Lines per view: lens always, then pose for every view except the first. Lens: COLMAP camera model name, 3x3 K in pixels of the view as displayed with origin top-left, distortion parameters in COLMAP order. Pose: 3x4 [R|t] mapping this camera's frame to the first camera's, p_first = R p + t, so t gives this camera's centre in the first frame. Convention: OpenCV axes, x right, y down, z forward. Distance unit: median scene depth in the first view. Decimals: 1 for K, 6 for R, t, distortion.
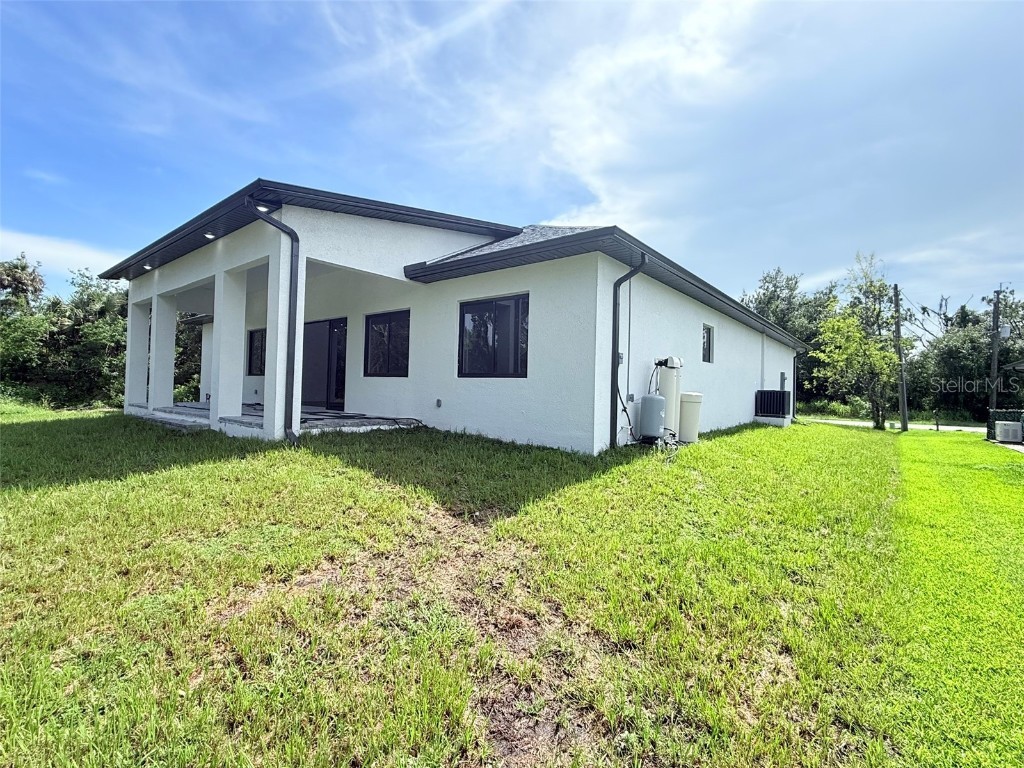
lens RADIAL K [[467.2, 0, 510.5], [0, 467.2, 374.2], [0, 0, 1]] dist [0.000216, -0.000393]
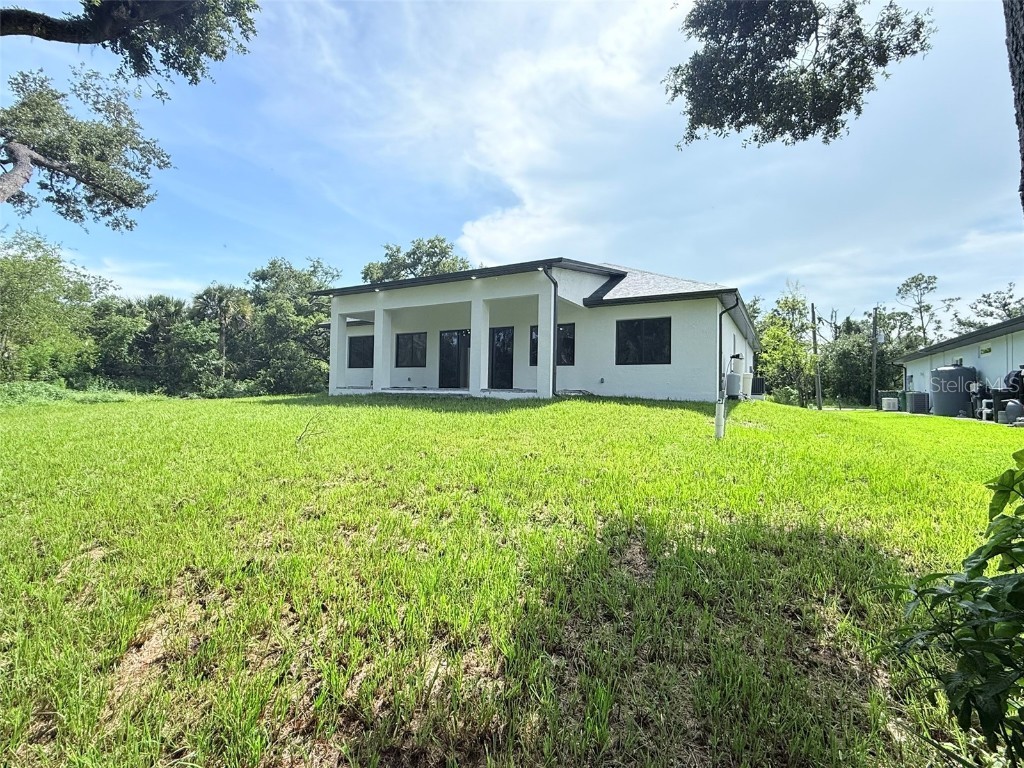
lens RADIAL K [[467.2, 0, 508.8], [0, 467.2, 375.0], [0, 0, 1]] dist [0.000216, -0.000393]
pose [[0.988369, -0.001795, 0.152067, -0.204156], [0.001753, 0.999998, 0.000412, 0.011264], [-0.152067, -0.000140, 0.988370, -0.165388]]
